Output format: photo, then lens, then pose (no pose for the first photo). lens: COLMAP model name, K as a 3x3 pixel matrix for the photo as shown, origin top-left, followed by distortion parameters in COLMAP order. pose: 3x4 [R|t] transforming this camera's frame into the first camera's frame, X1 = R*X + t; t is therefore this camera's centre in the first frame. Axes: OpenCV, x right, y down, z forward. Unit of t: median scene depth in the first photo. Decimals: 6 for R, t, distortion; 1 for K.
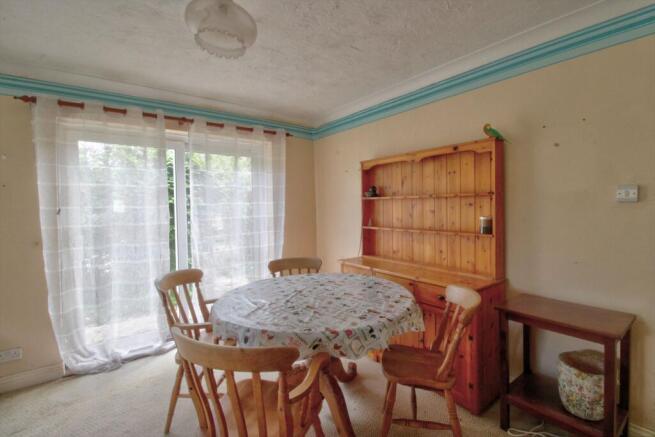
lens RADIAL K [[300.1, 0, 332.8], [0, 300.1, 209.6], [0, 0, 1]] dist [-0.015341, -0.001031]
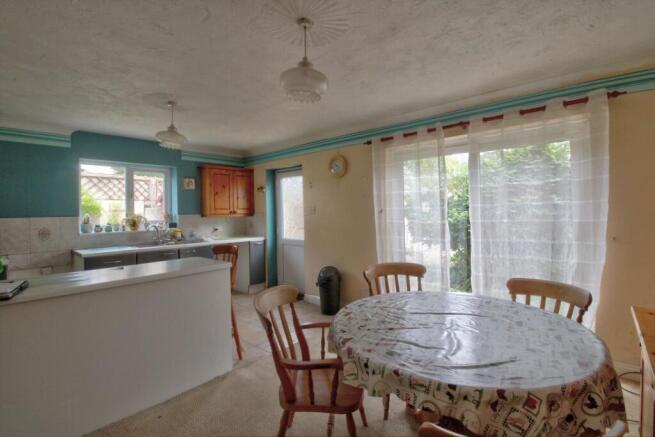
lens RADIAL K [[300.1, 0, 332.8], [0, 300.1, 209.6], [0, 0, 1]] dist [-0.015341, -0.001031]
pose [[0.183475, 0.013637, -0.982930, 0.476266], [0.001304, 0.999900, 0.014115, -0.019704], [0.983024, -0.003871, 0.183439, 0.394600]]
